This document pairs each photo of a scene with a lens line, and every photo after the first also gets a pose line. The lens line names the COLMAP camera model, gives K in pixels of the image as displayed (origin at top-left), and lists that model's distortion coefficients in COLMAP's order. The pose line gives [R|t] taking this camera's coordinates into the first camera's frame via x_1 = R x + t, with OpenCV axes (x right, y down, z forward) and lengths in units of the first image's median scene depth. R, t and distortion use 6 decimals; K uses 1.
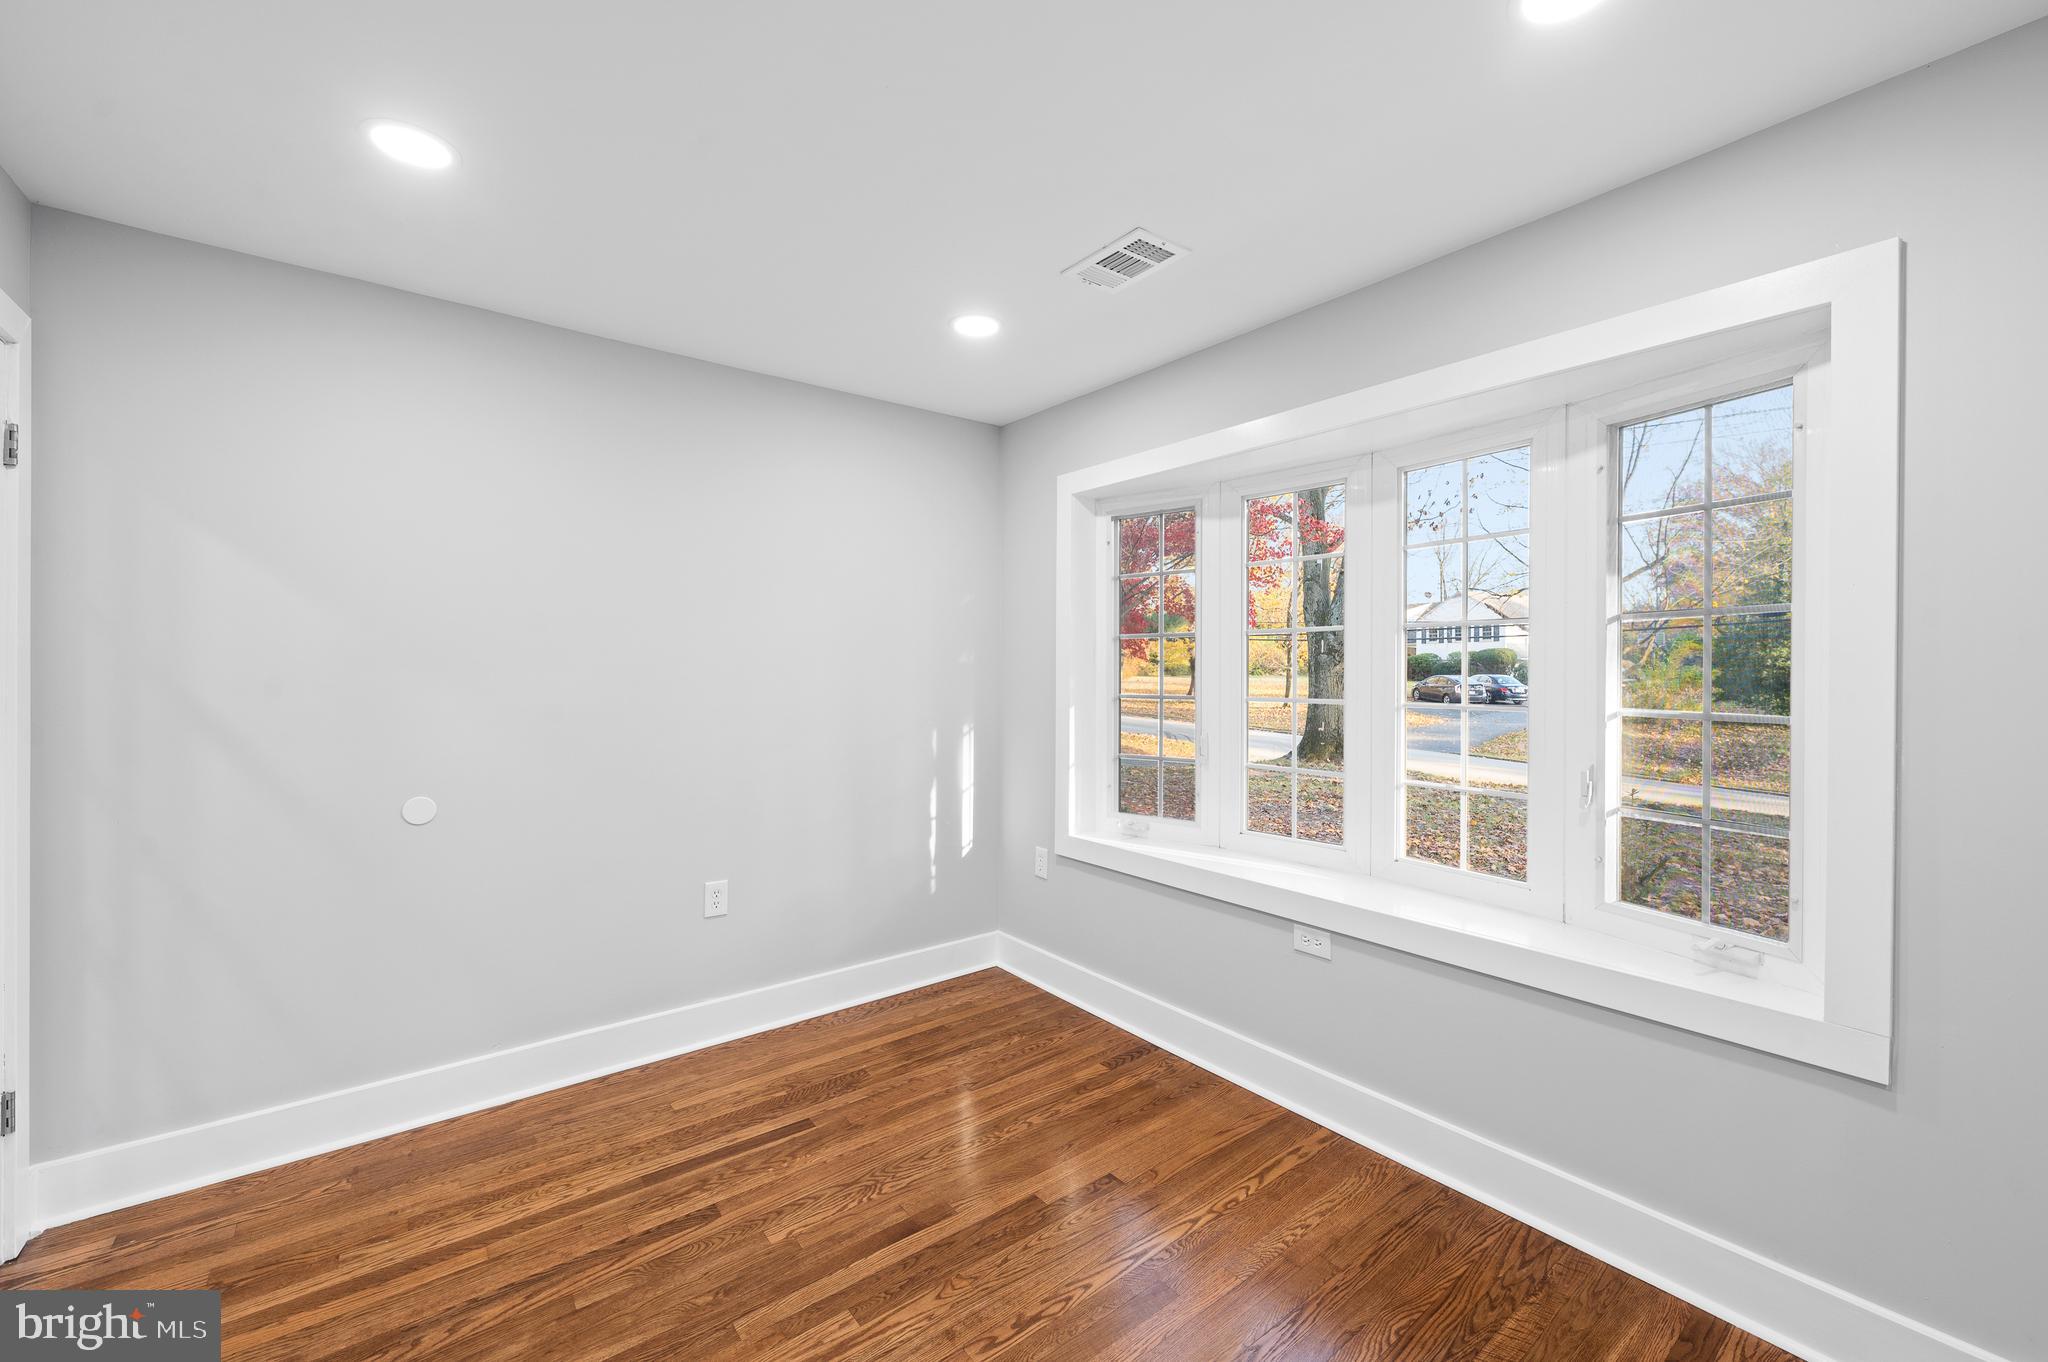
lens RADIAL K [[827.8, 0, 1033.2], [0, 827.8, 677.3], [0, 0, 1]] dist [0.006446, -0.001282]
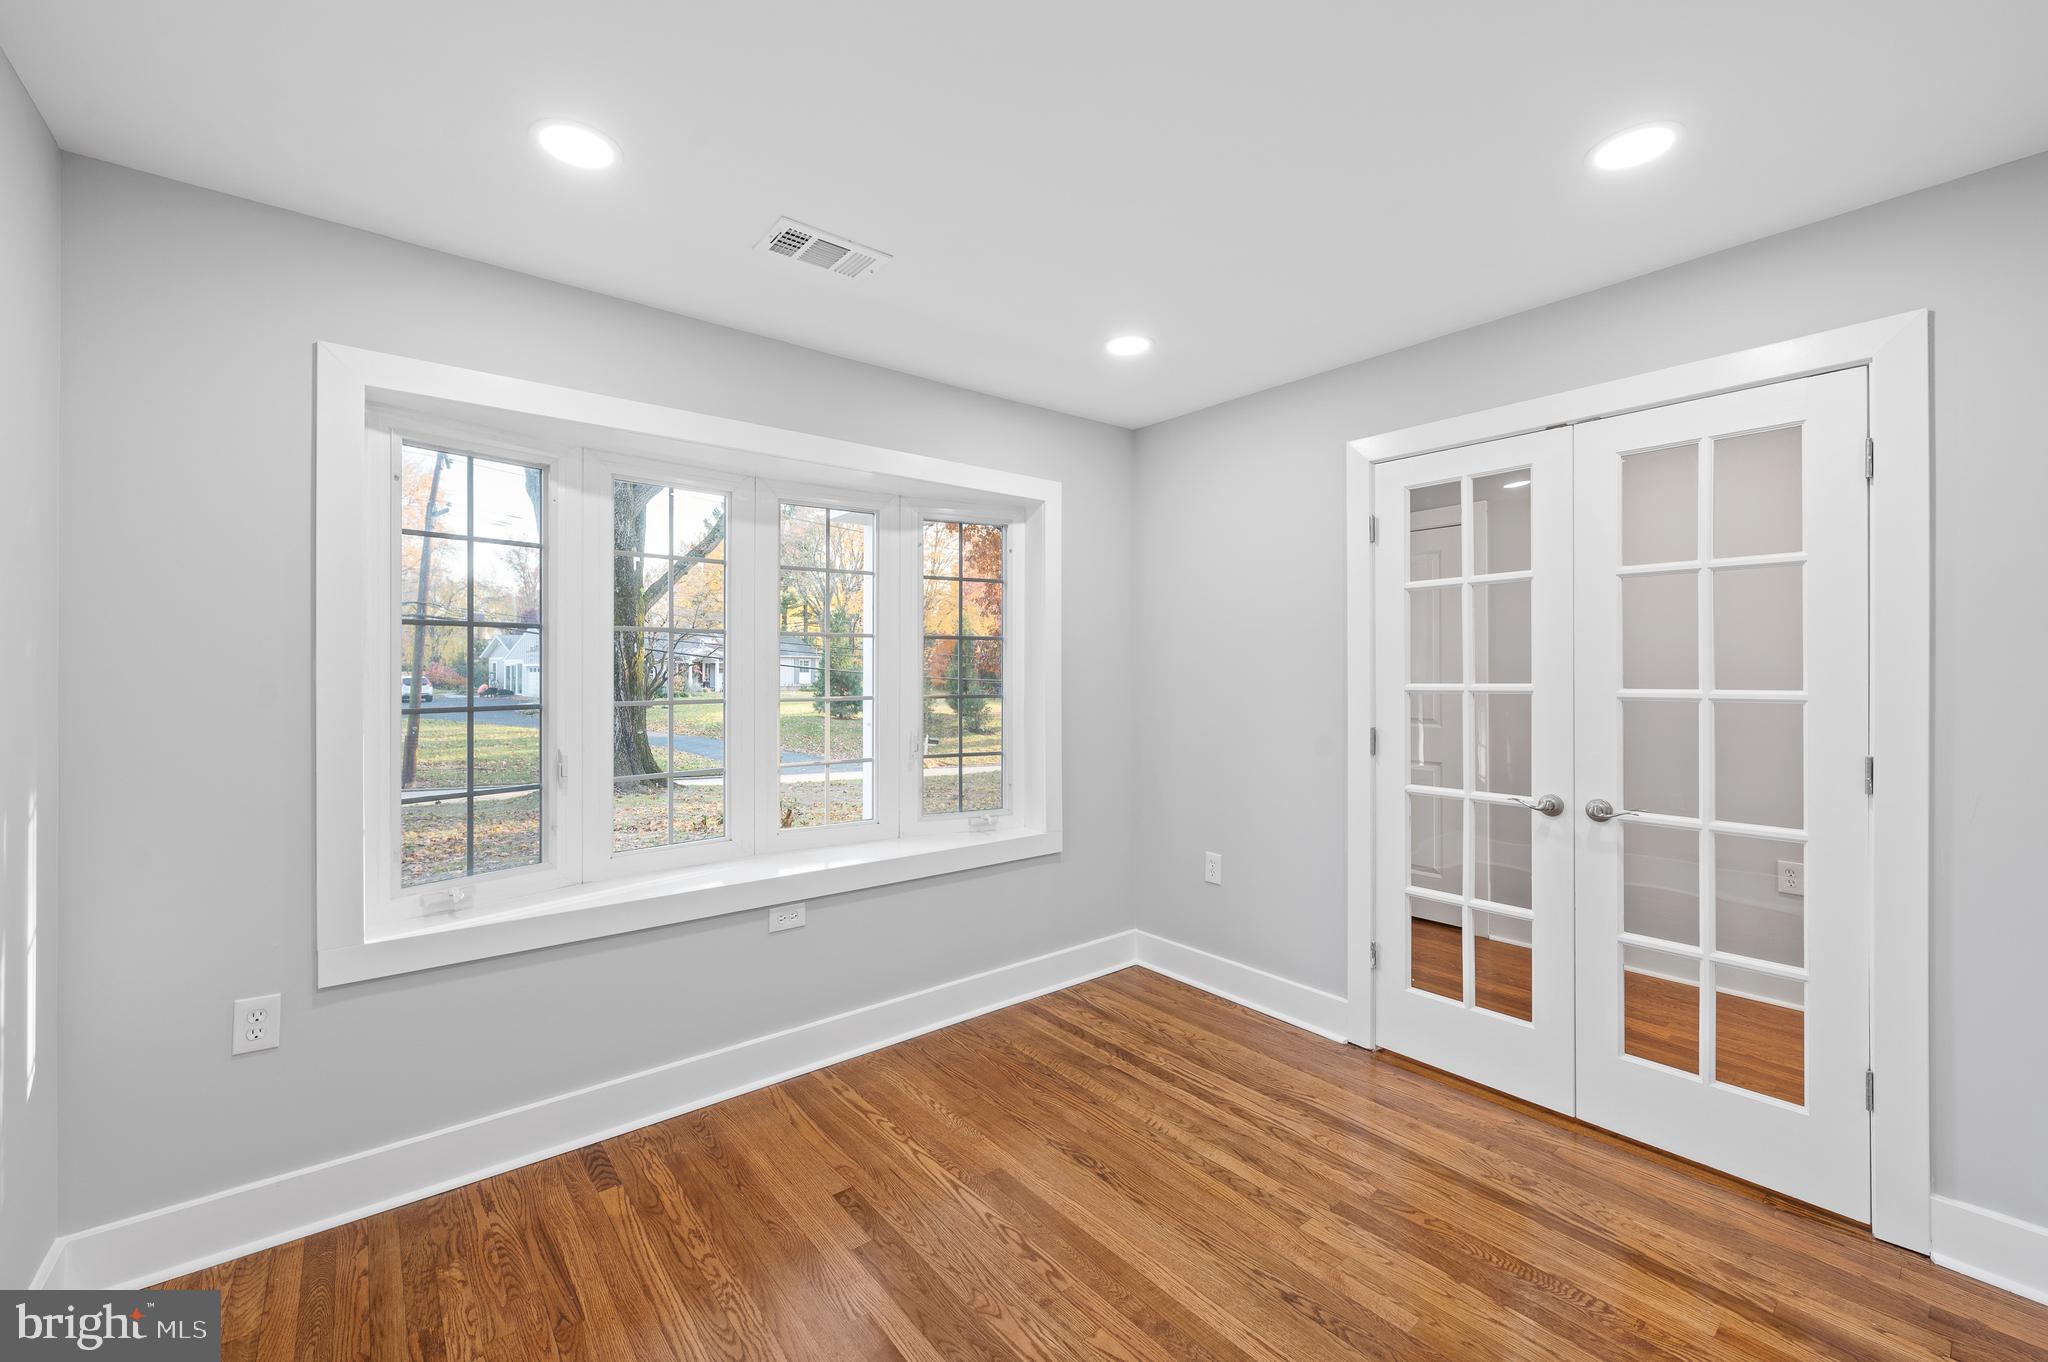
lens RADIAL K [[827.8, 0, 1038.7], [0, 827.8, 677.7], [0, 0, 1]] dist [0.006446, -0.001282]
pose [[-0.028881, -0.002326, 0.999580, -0.793489], [0.014107, 0.999897, 0.002734, 0.003051], [-0.999483, 0.014180, -0.028845, 0.715962]]
